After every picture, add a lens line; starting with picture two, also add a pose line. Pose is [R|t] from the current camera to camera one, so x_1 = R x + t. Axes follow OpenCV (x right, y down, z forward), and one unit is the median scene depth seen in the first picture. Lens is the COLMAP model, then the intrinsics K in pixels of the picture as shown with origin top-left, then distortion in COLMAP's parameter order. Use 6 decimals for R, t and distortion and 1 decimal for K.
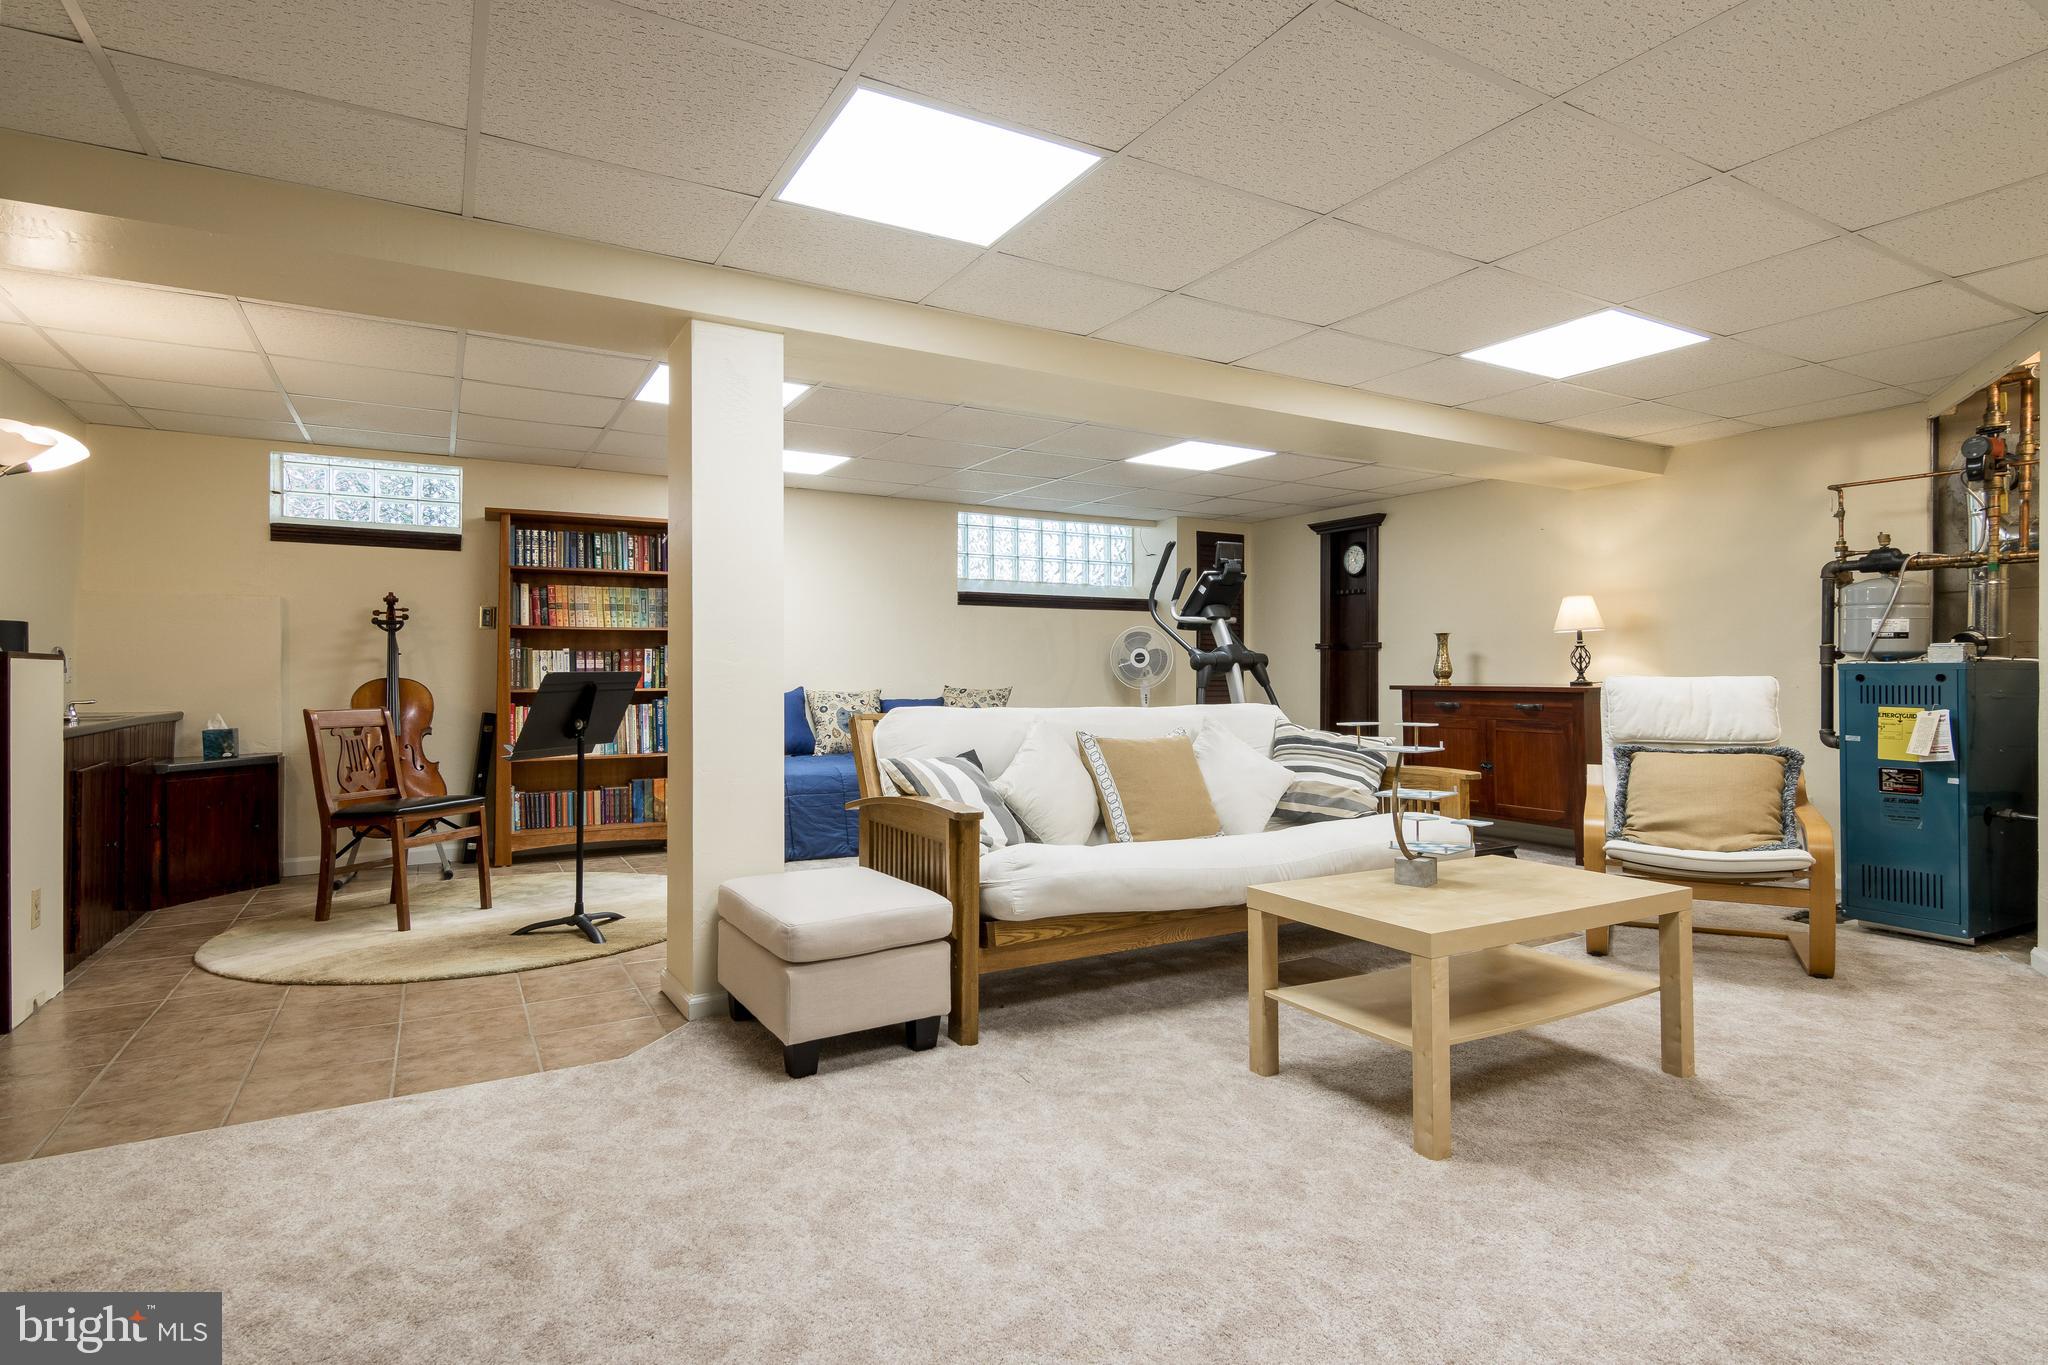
lens RADIAL K [[1042.2, 0, 1030.3], [0, 1042.2, 644.8], [0, 0, 1]] dist [0.028769, -0.016788]
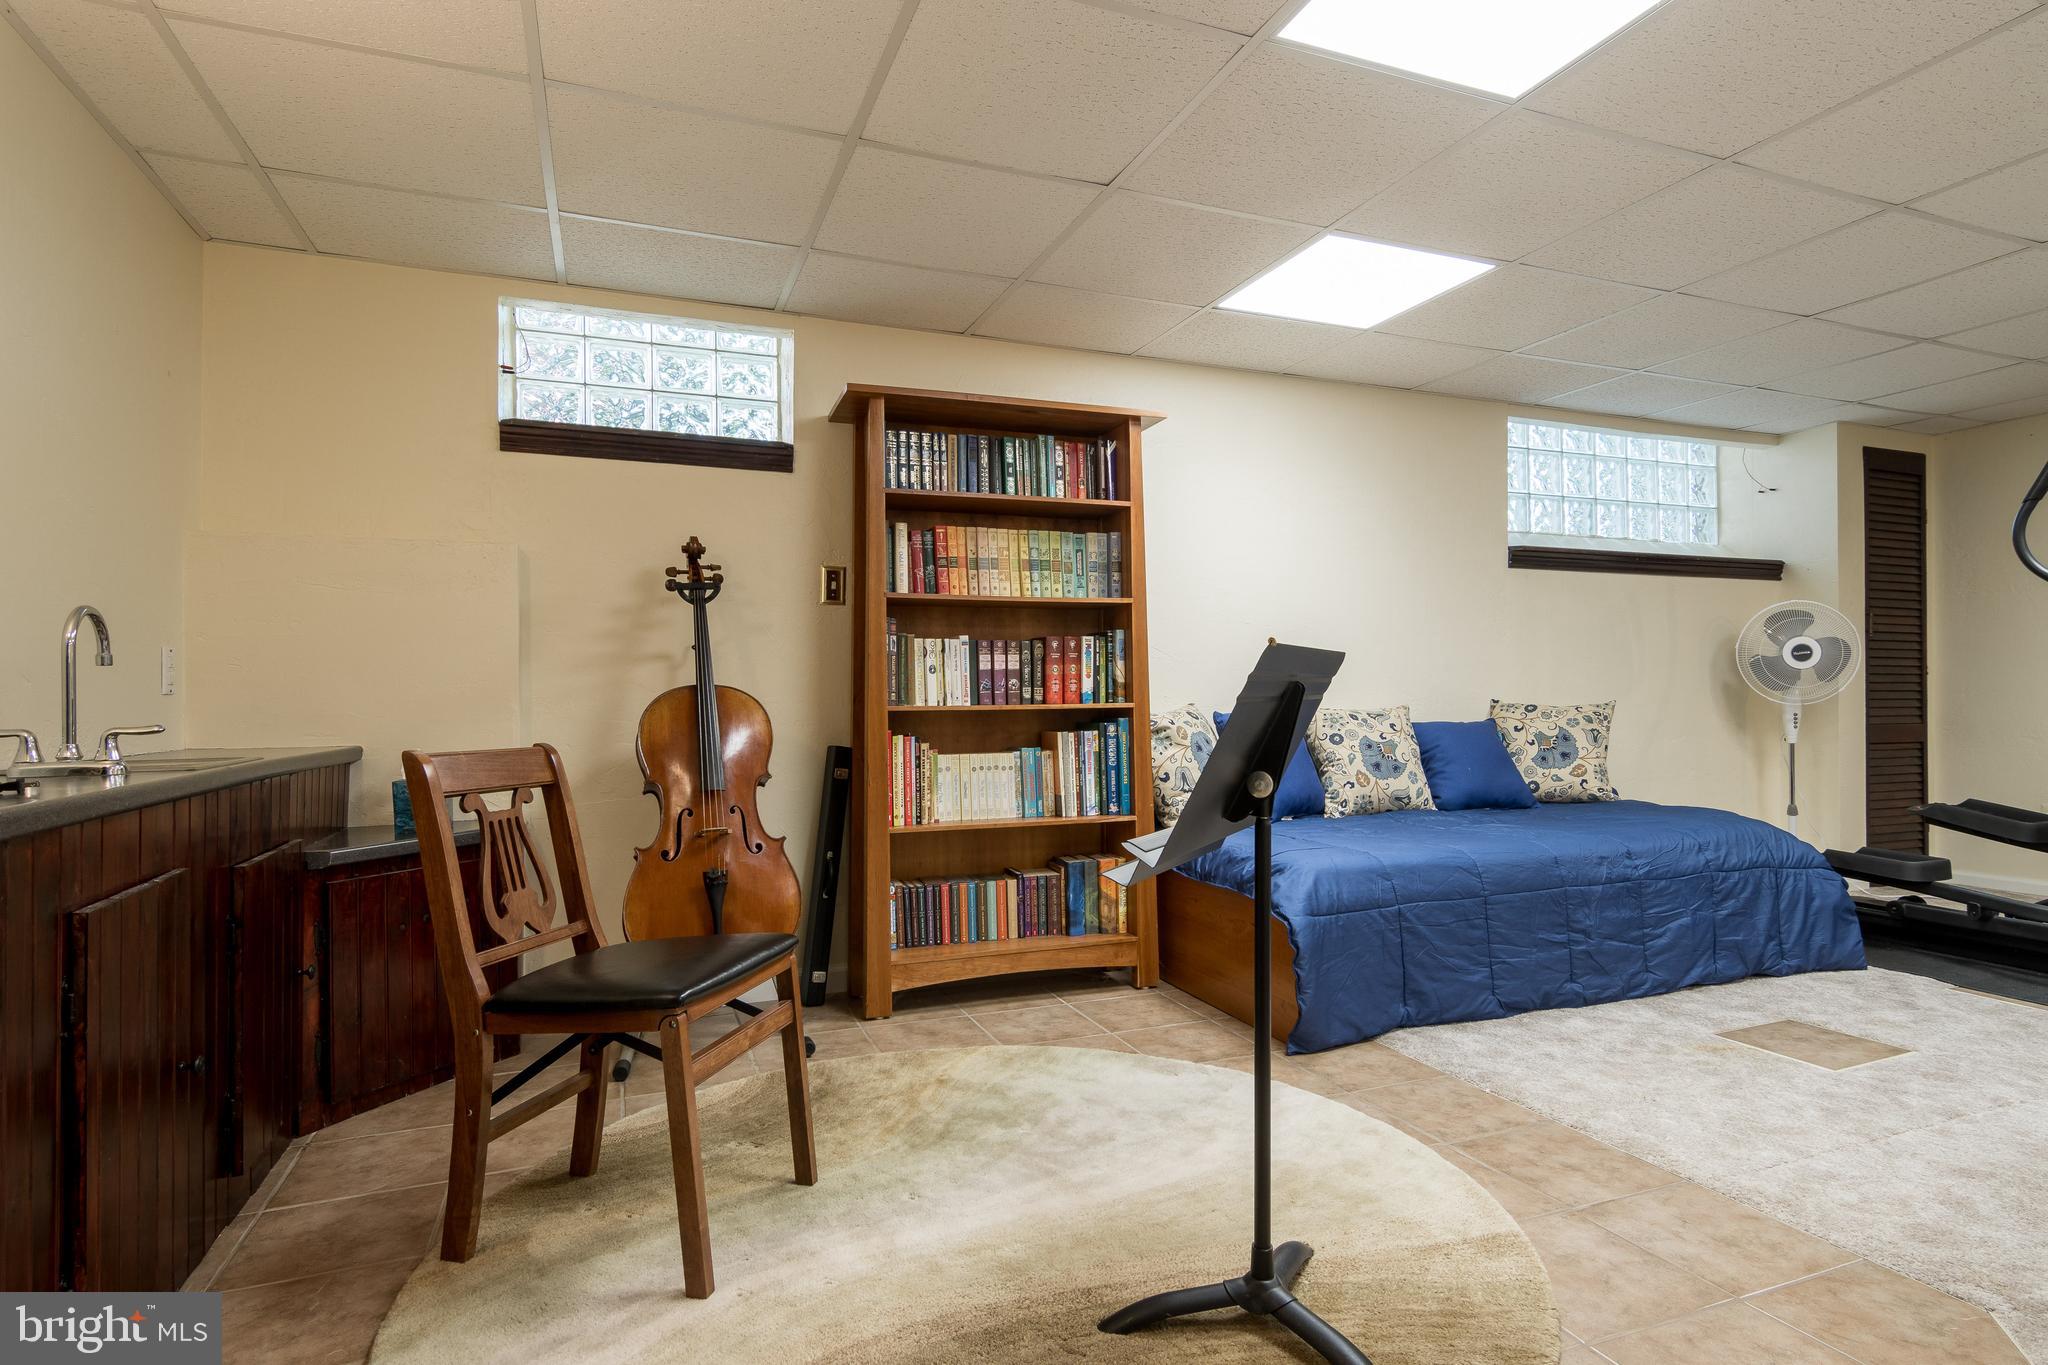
lens RADIAL K [[1055.7, 0, 1037.4], [0, 1055.7, 665.2], [0, 0, 1]] dist [0.032478, -0.017353]
pose [[0.990671, -0.011002, -0.135831, -0.324892], [0.010488, 0.999935, -0.004497, 0.023177], [0.135872, 0.003030, 0.990722, 0.427317]]
